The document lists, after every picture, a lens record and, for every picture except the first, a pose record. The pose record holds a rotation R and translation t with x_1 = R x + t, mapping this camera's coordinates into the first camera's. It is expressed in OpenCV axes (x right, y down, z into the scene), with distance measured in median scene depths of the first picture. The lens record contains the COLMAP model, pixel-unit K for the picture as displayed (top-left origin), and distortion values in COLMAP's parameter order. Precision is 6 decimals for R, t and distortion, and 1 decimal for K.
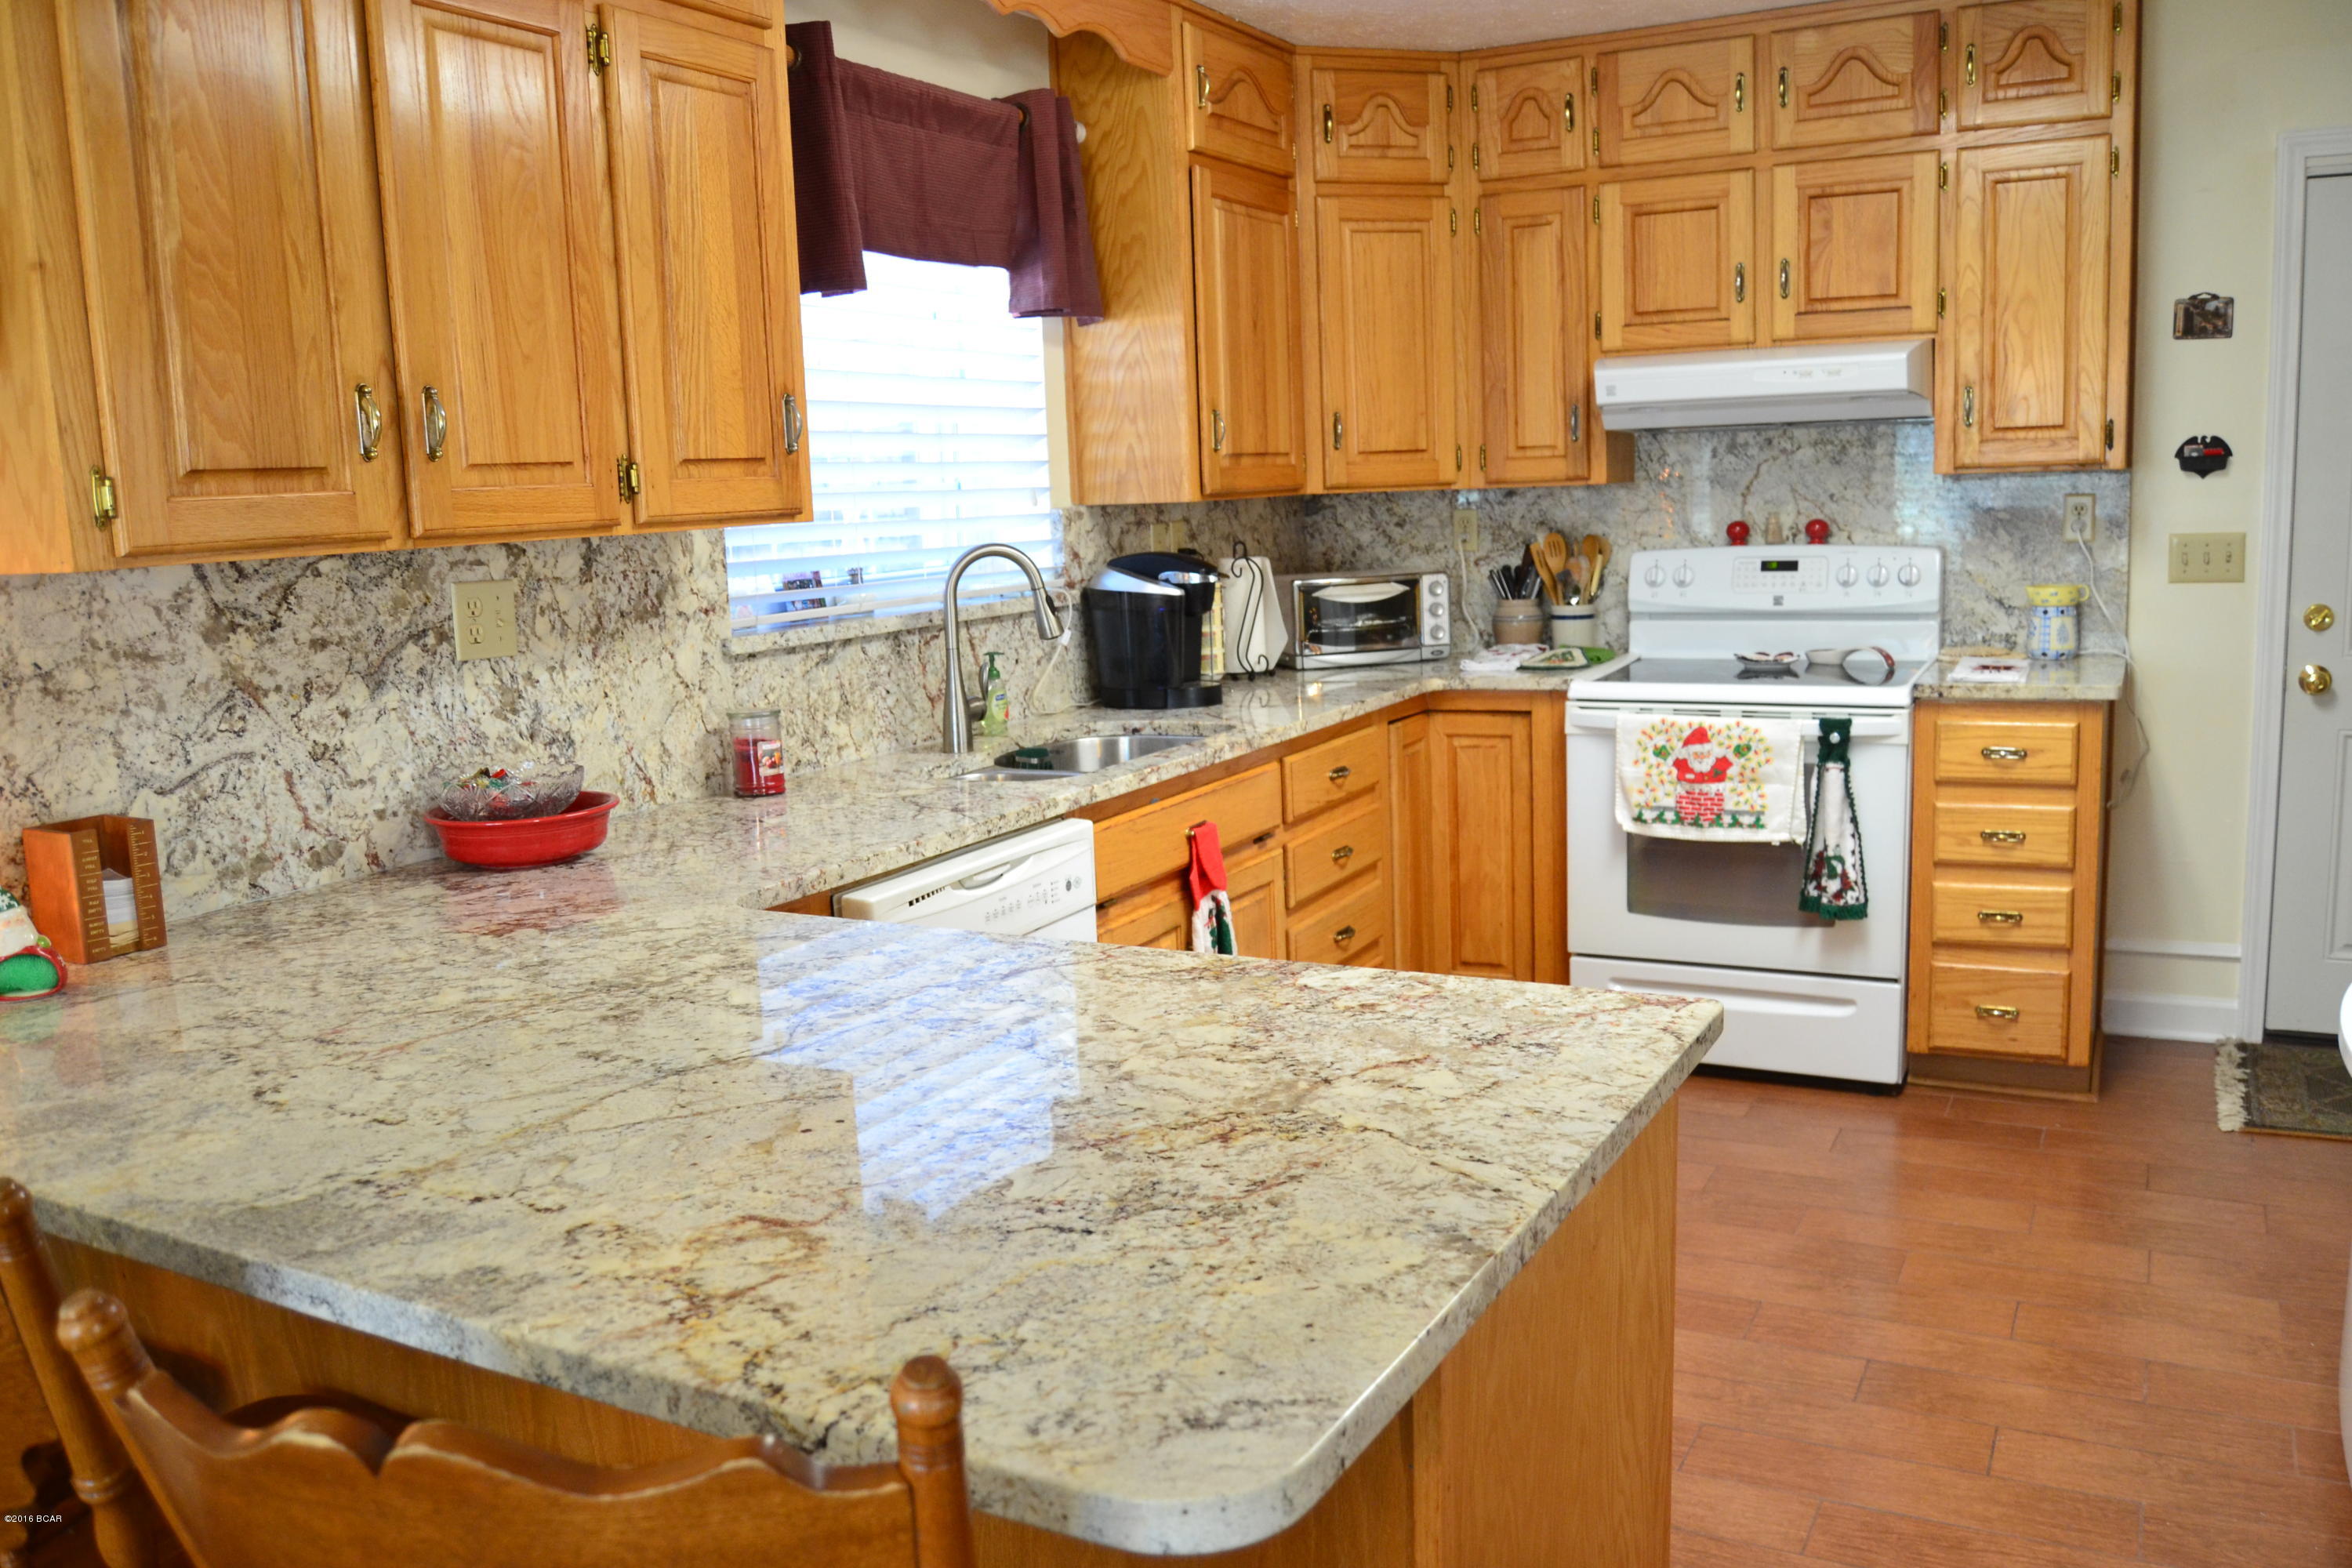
lens RADIAL K [[1867.3, 0, 1186.8], [0, 1867.3, 793.4], [0, 0, 1]] dist [-0.097938, 0.044152]
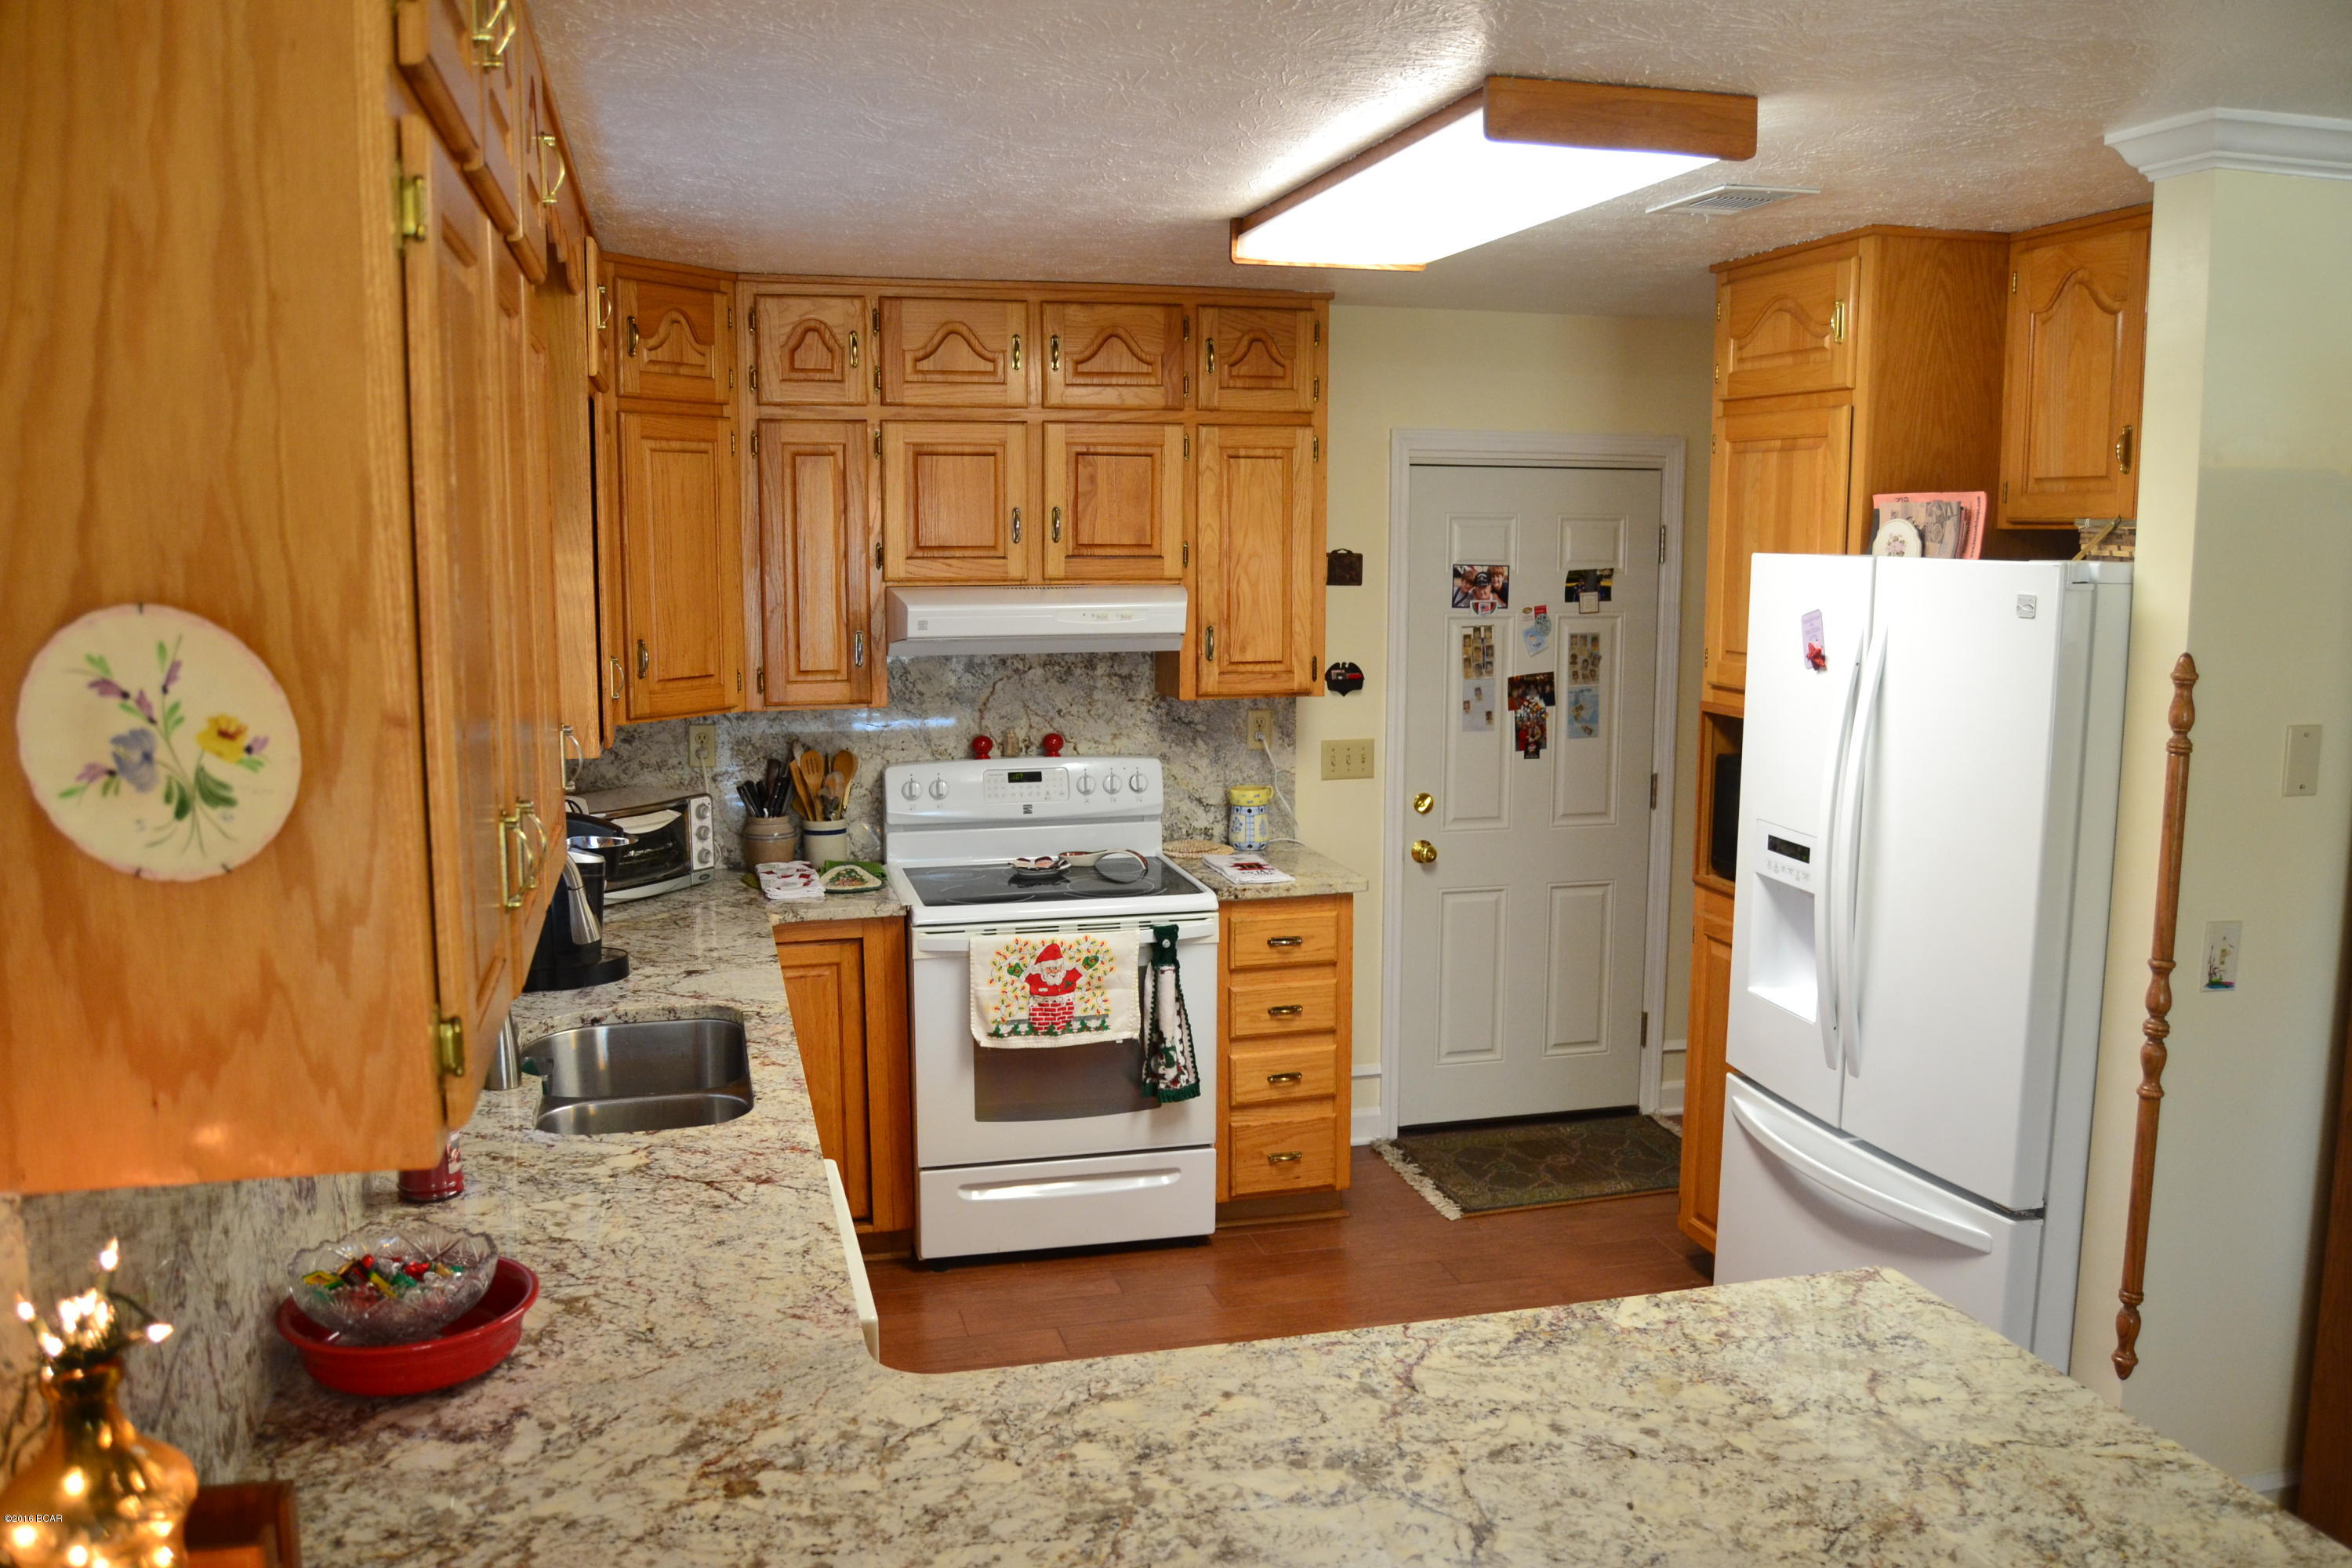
lens RADIAL K [[1867.3, 0, 1186.8], [0, 1867.3, 793.4], [0, 0, 1]] dist [-0.097938, 0.044152]
pose [[0.732600, -0.053628, 0.678543, -0.412707], [0.081441, 0.996636, -0.009161, -0.110471], [-0.675769, 0.061972, 0.734503, 0.145667]]
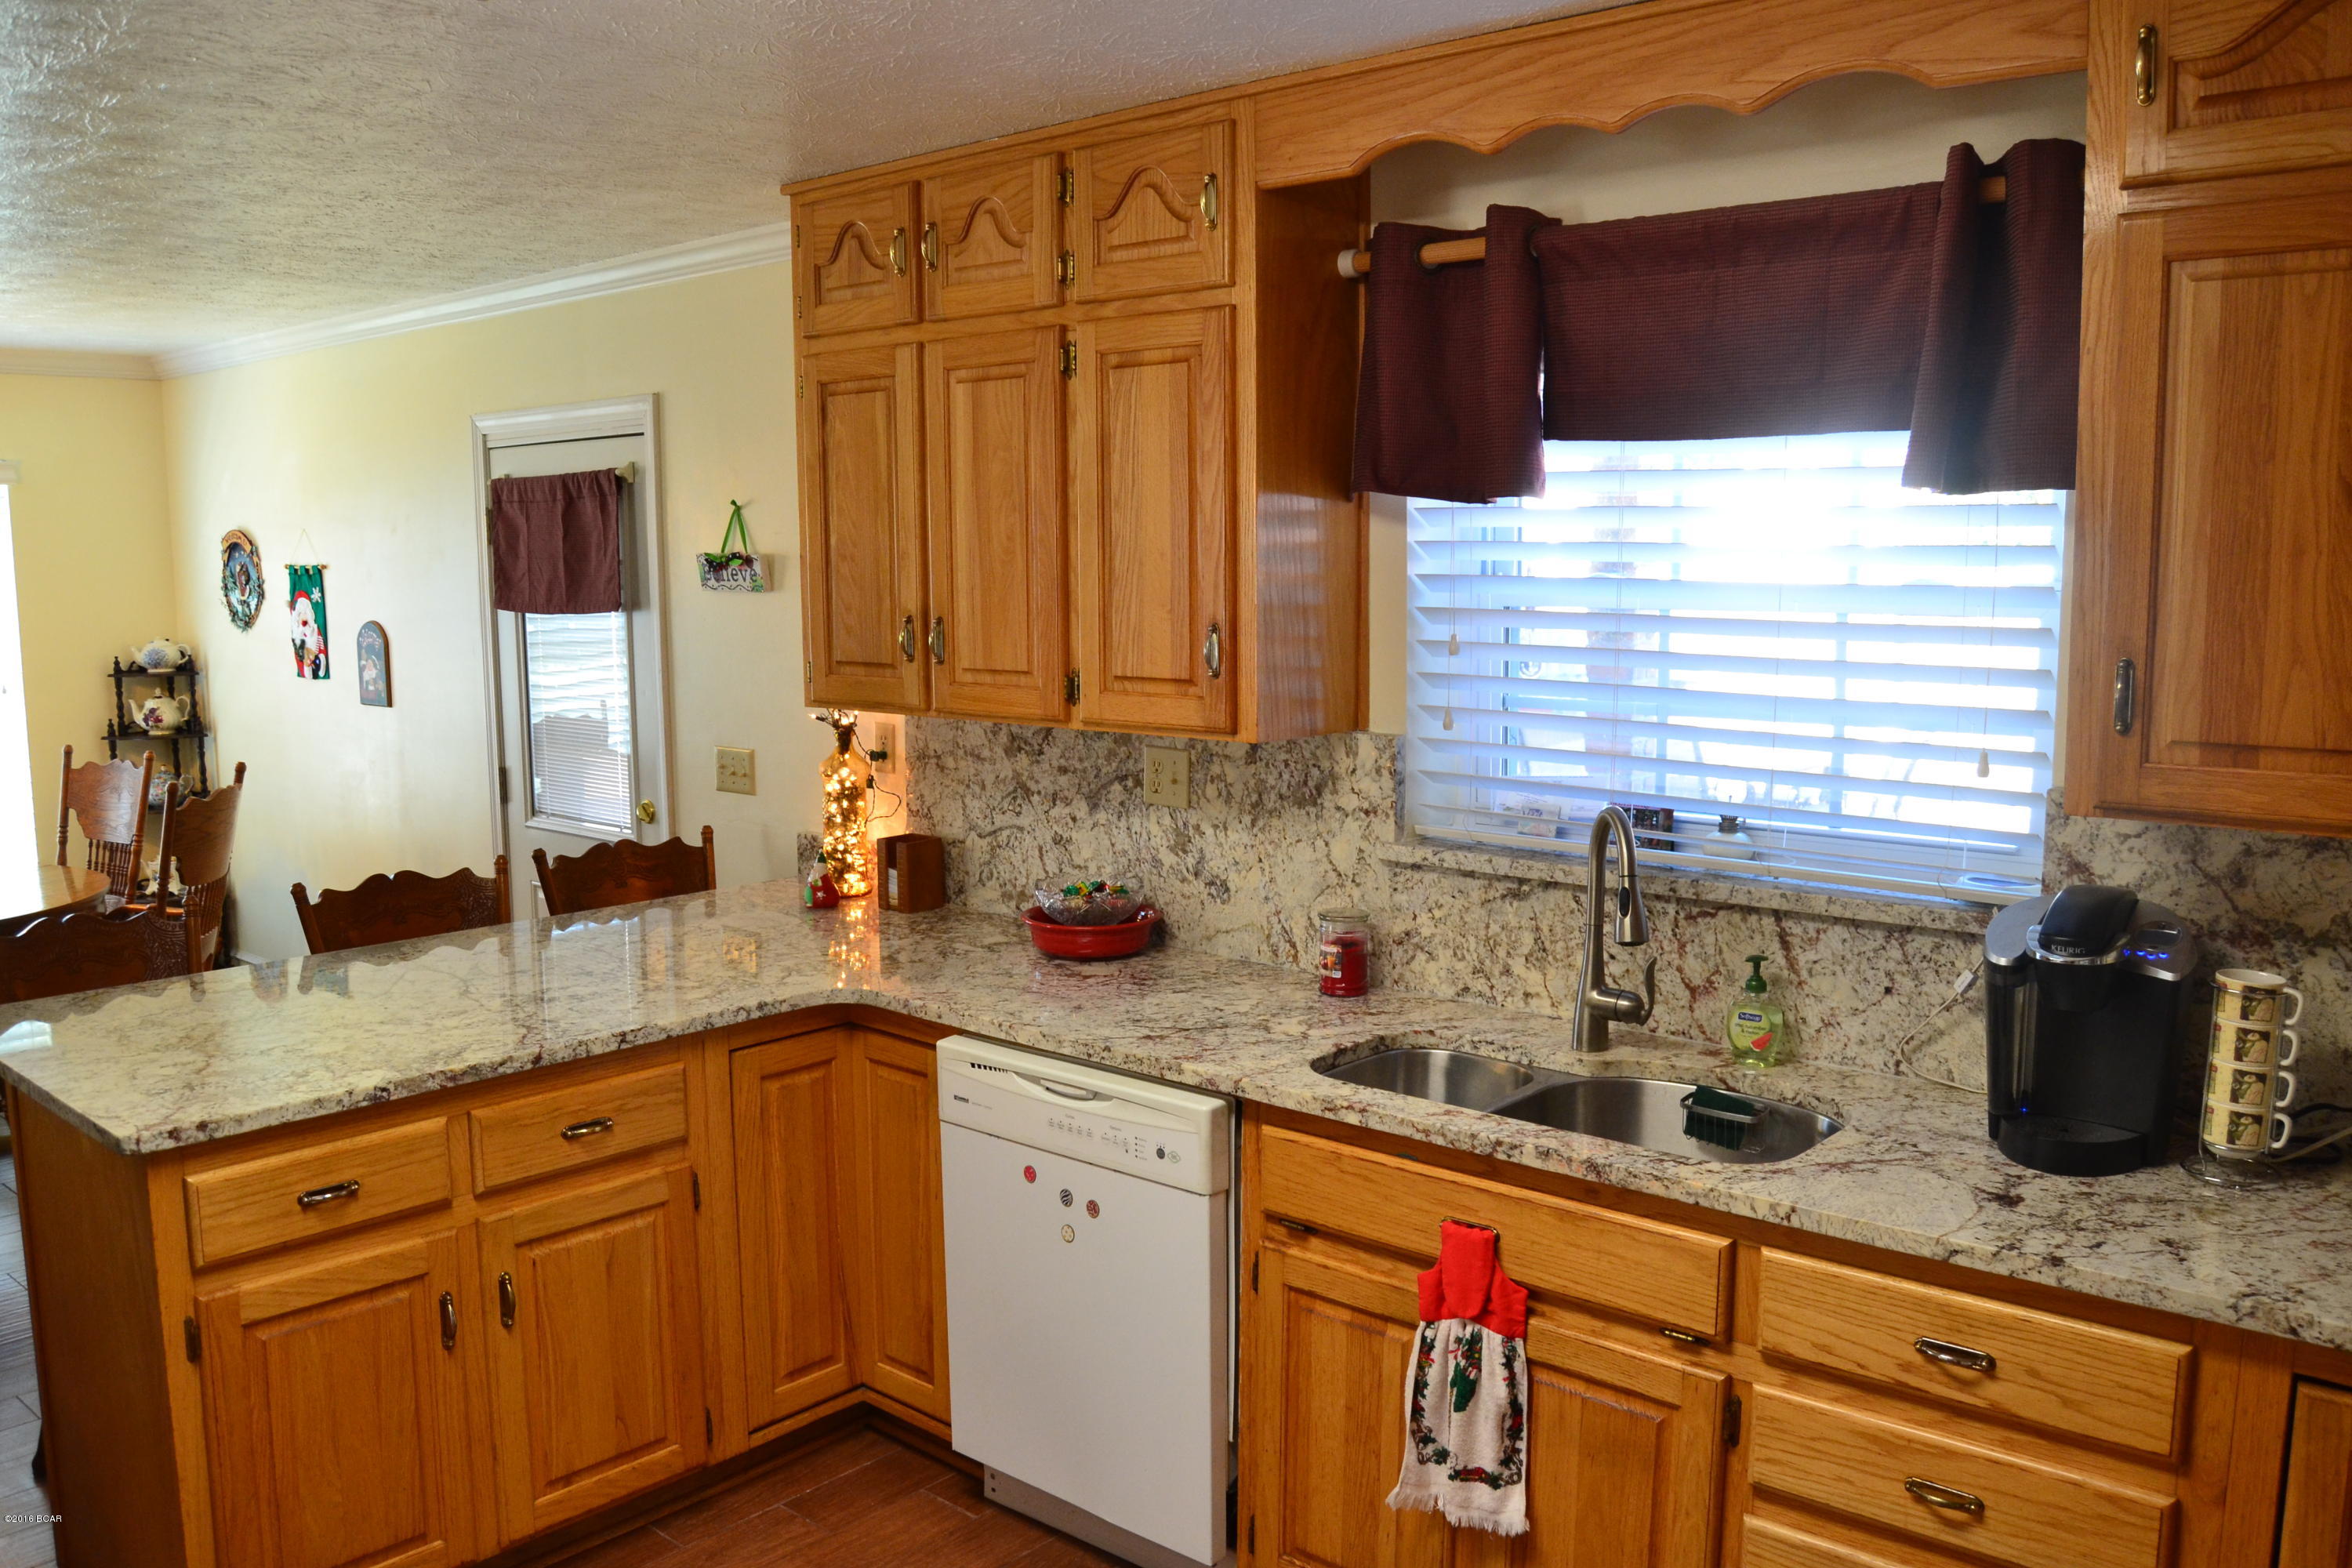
lens RADIAL K [[1867.3, 0, 1186.8], [0, 1867.3, 793.4], [0, 0, 1]] dist [-0.097938, 0.044152]
pose [[-0.227569, 0.169056, -0.958975, 0.612801], [-0.144141, 0.968117, 0.204873, -0.244953], [0.963035, 0.184850, -0.195946, 0.873747]]
